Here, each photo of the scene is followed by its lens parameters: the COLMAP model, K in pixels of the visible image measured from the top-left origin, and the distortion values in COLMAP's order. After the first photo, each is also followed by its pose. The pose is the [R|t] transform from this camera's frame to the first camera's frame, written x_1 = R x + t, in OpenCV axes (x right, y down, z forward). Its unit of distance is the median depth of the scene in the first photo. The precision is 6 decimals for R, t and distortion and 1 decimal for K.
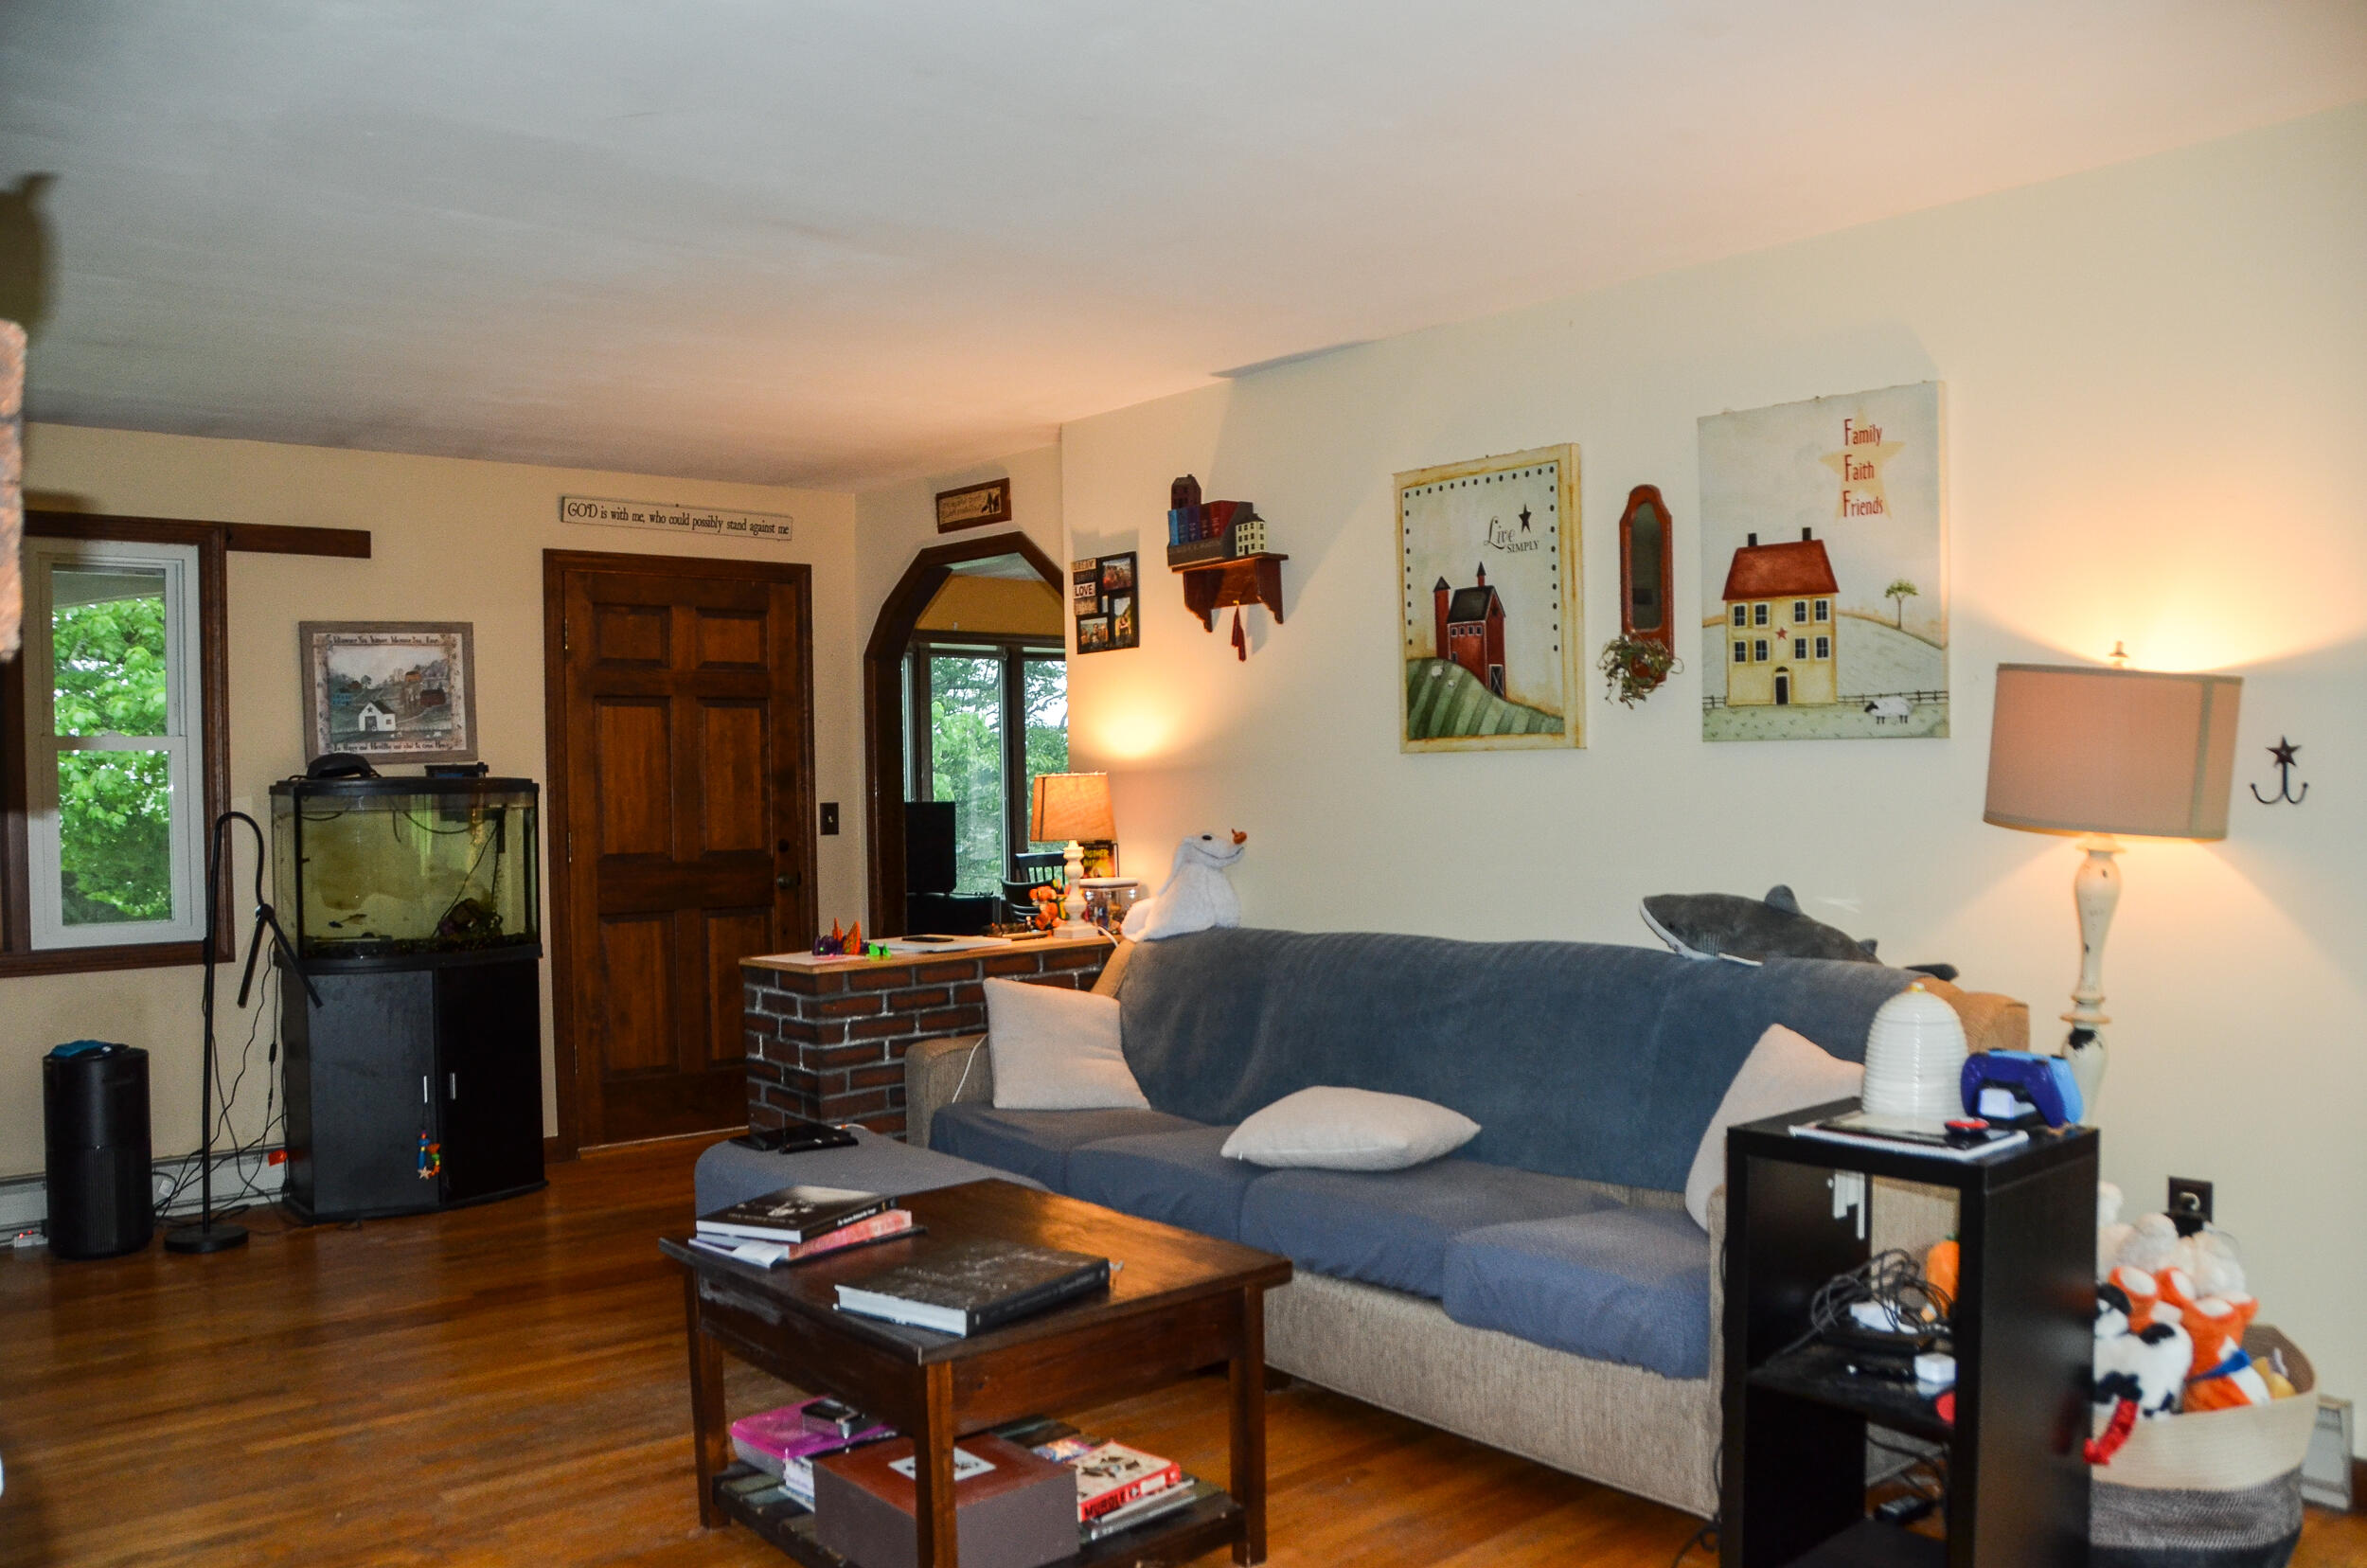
lens RADIAL K [[1847.3, 0, 1165.6], [0, 1847.3, 814.0], [0, 0, 1]] dist [-0.162102, 0.118306]
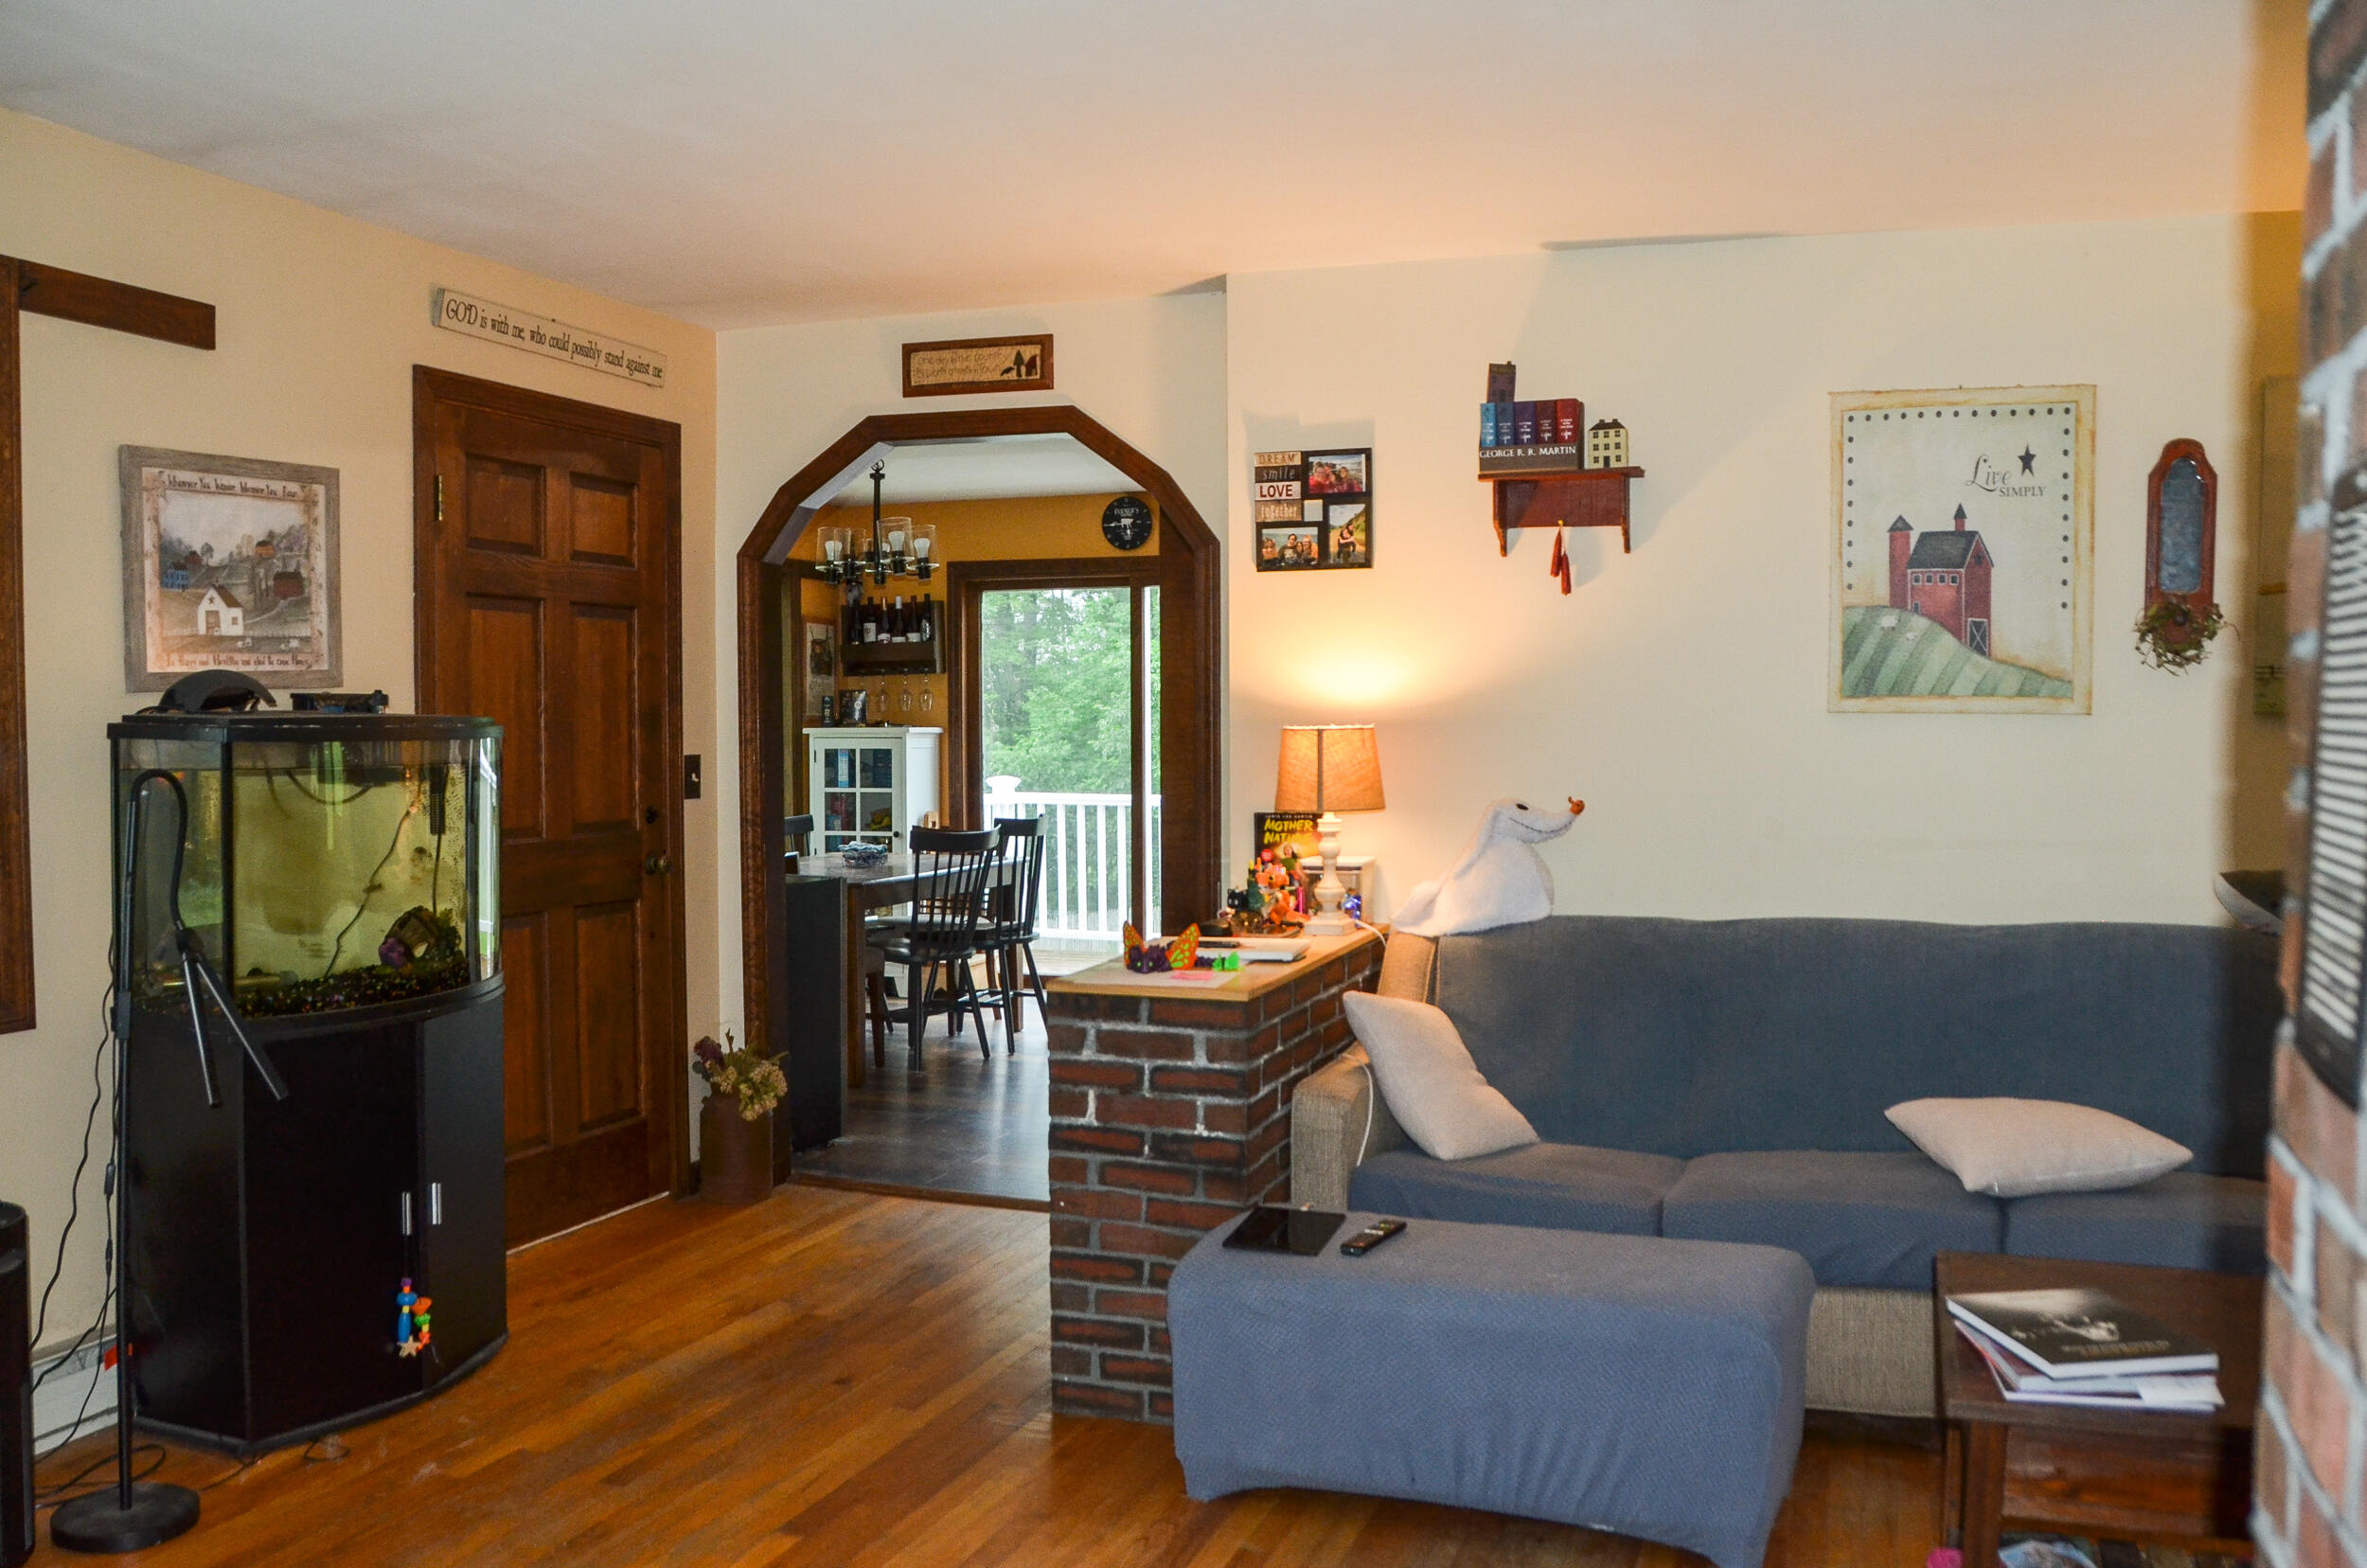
lens RADIAL K [[2005.8, 0, 1162.2], [0, 2005.8, 824.5], [0, 0, 1]] dist [-0.170353, 0.136432]
pose [[0.870678, -0.007865, 0.491791, -0.558313], [-0.007765, 0.999528, 0.029731, -0.004609], [-0.491793, -0.029705, 0.870205, 0.308653]]
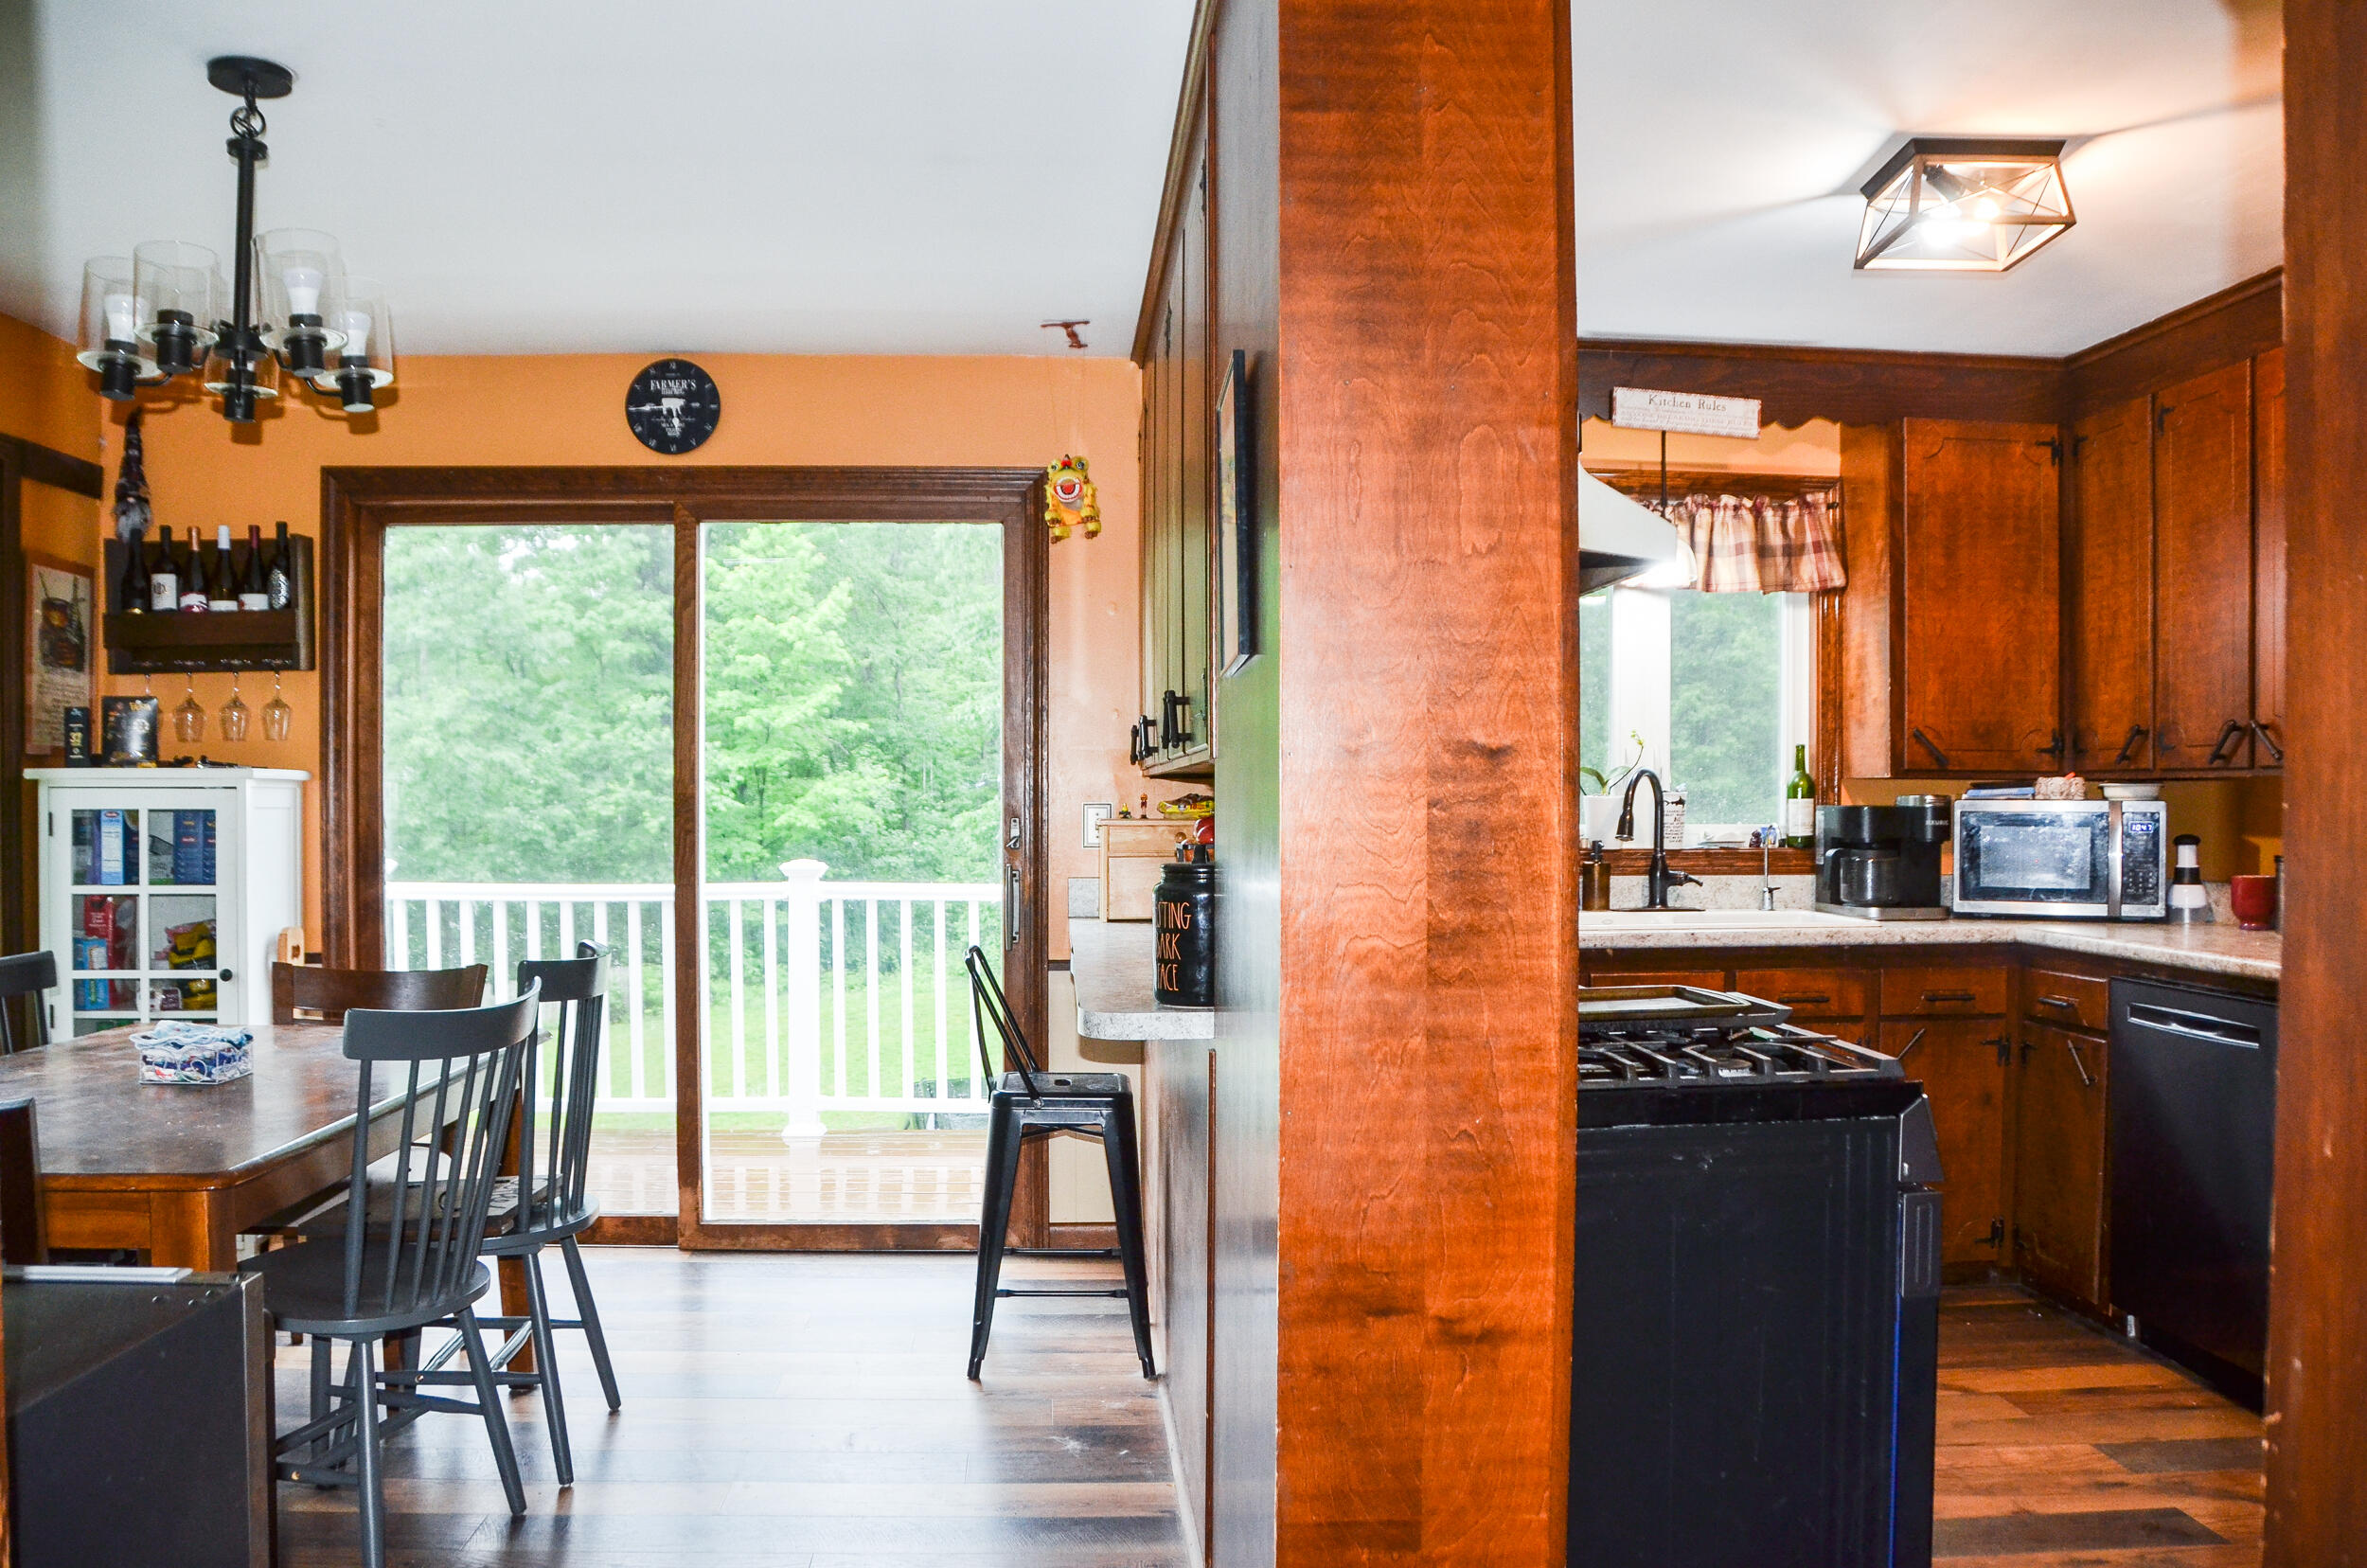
lens RADIAL K [[1831.6, 0, 1164.7], [0, 1831.6, 820.6], [0, 0, 1]] dist [-0.160833, 0.117312]
pose [[0.599689, 0.009398, 0.800178, -0.270571], [-0.002205, 0.999947, -0.010091, -0.004701], [-0.800230, 0.004287, 0.599678, 1.169872]]
